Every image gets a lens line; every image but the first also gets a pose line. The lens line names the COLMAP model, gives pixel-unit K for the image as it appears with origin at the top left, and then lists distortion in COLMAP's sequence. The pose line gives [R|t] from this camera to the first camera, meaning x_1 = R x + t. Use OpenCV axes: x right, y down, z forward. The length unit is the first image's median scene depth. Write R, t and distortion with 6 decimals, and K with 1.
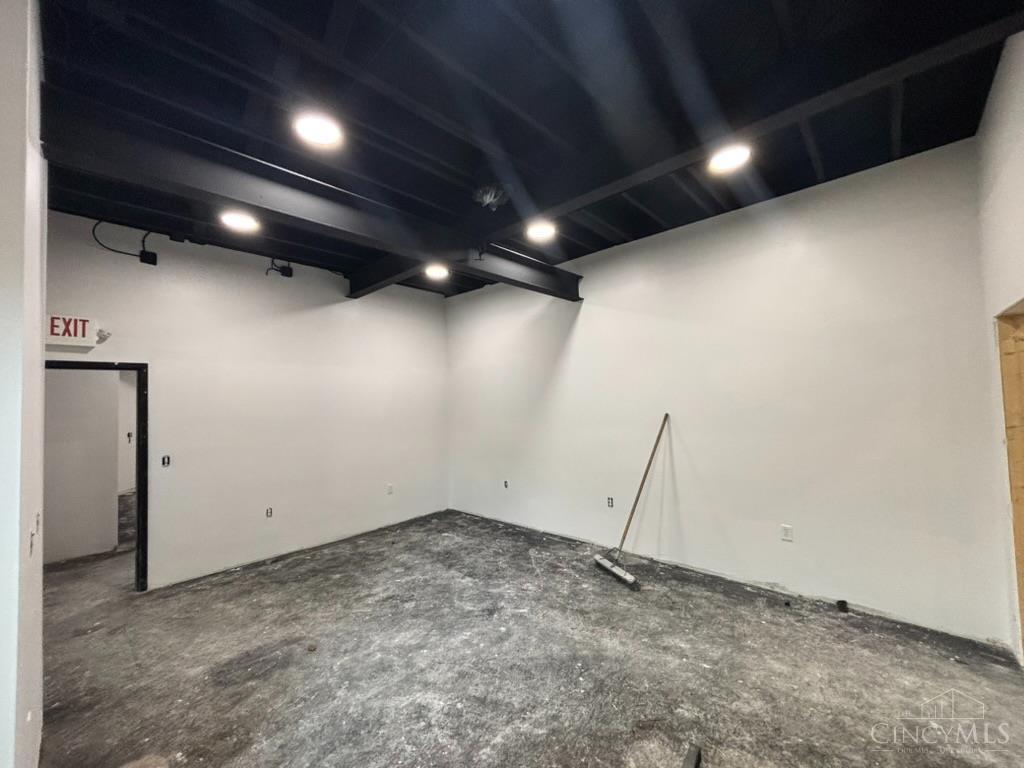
lens RADIAL K [[416.6, 0, 512.0], [0, 416.6, 384.0], [0, 0, 1]] dist [-0.002568, 0.010029]
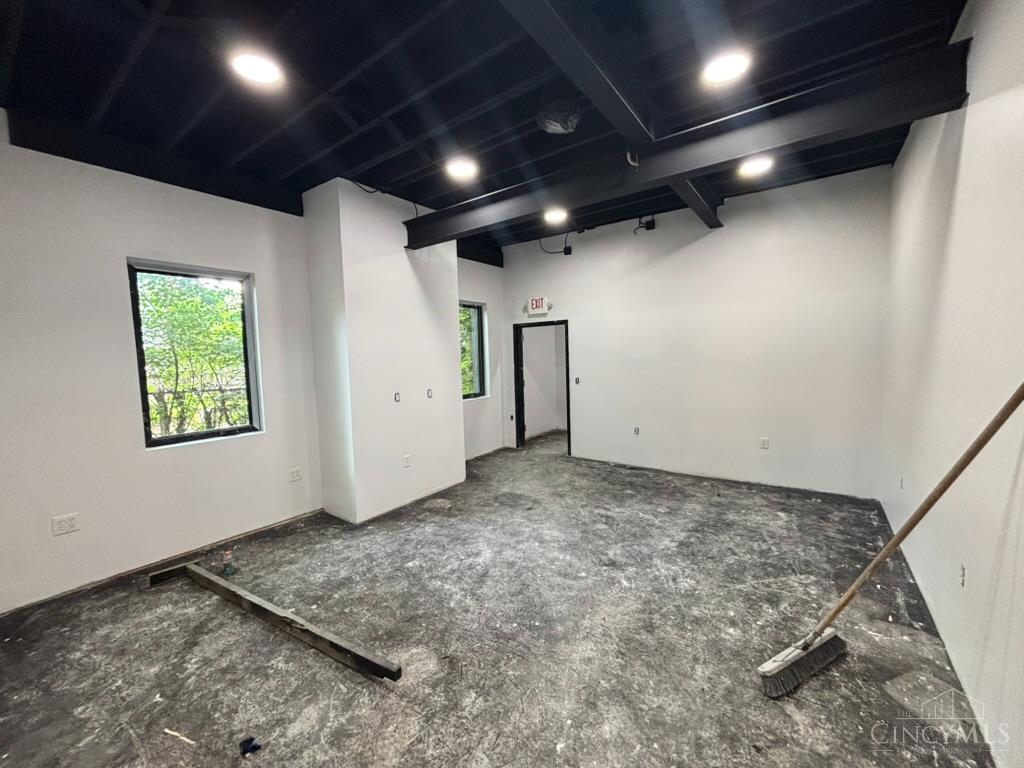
lens RADIAL K [[410.3, 0, 508.7], [0, 410.3, 390.8], [0, 0, 1]] dist [0.002701, 0.007629]
pose [[0.118234, 0.117497, -0.986010, 0.736251], [0.059935, 0.990320, 0.125198, 0.011935], [0.991175, -0.073899, 0.110047, 0.622899]]
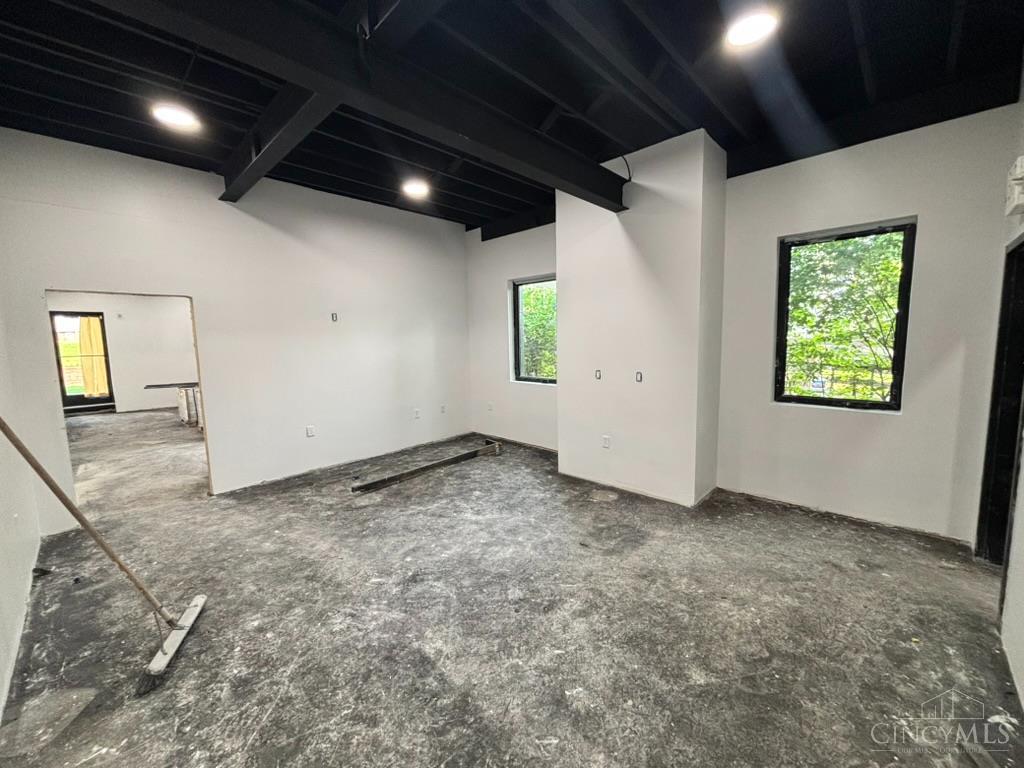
lens RADIAL K [[416.6, 0, 512.0], [0, 416.6, 384.0], [0, 0, 1]] dist [-0.002568, 0.010029]
pose [[-0.998306, 0.052725, 0.024588, -0.265161], [0.054493, 0.995472, 0.077882, 0.085184], [-0.020370, 0.079090, -0.996659, 1.639654]]
